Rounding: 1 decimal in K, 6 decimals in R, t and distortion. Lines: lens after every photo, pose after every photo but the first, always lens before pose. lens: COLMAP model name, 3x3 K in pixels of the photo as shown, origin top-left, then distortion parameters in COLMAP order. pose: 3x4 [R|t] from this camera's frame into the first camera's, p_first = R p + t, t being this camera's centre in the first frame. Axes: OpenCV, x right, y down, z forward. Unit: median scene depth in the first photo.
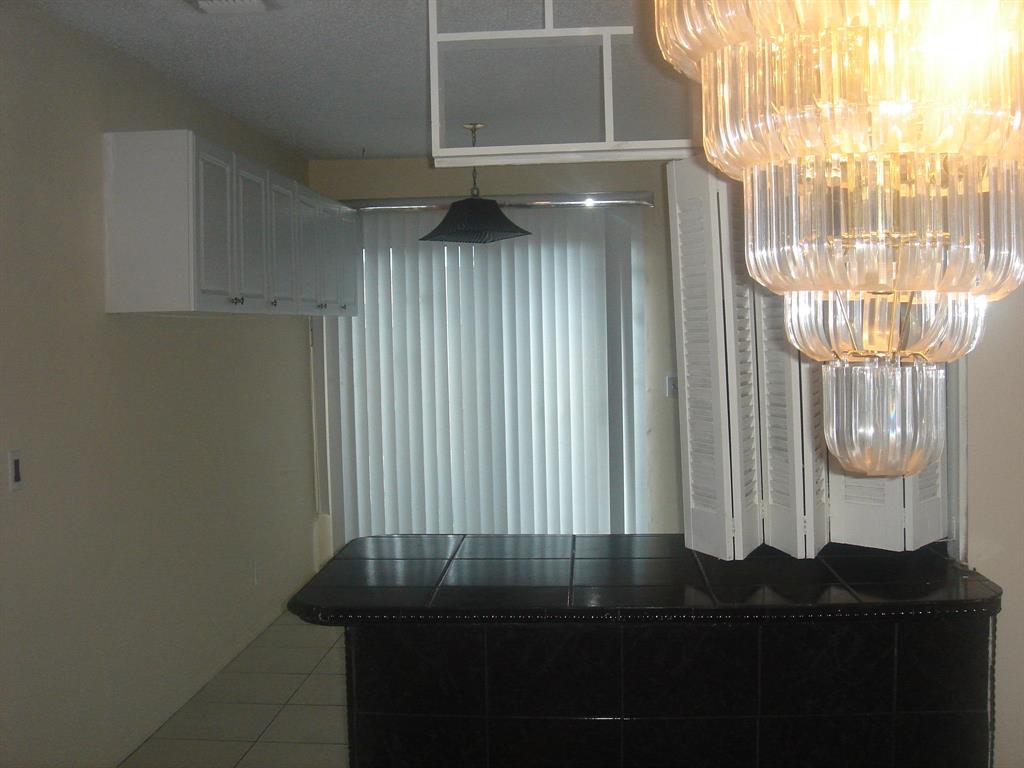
lens RADIAL K [[1224.9, 0, 512.0], [0, 1224.9, 384.0], [0, 0, 1]] dist [-0.005455, -0.007356]
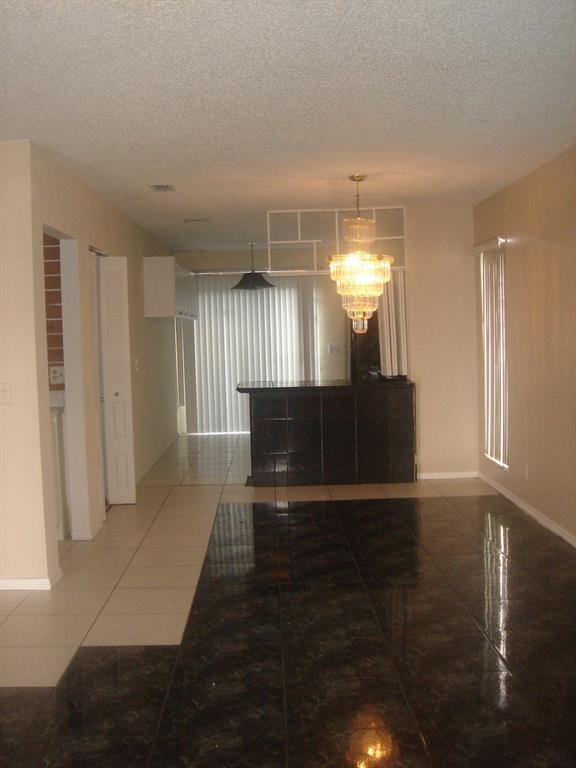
lens RADIAL K [[918.7, 0, 288.0], [0, 918.7, 384.0], [0, 0, 1]] dist [-0.005455, -0.007356]
pose [[0.996167, -0.015472, 0.086091, -0.123552], [0.014857, 0.999859, 0.007780, 0.064898], [-0.086199, -0.006471, 0.996257, -0.887070]]
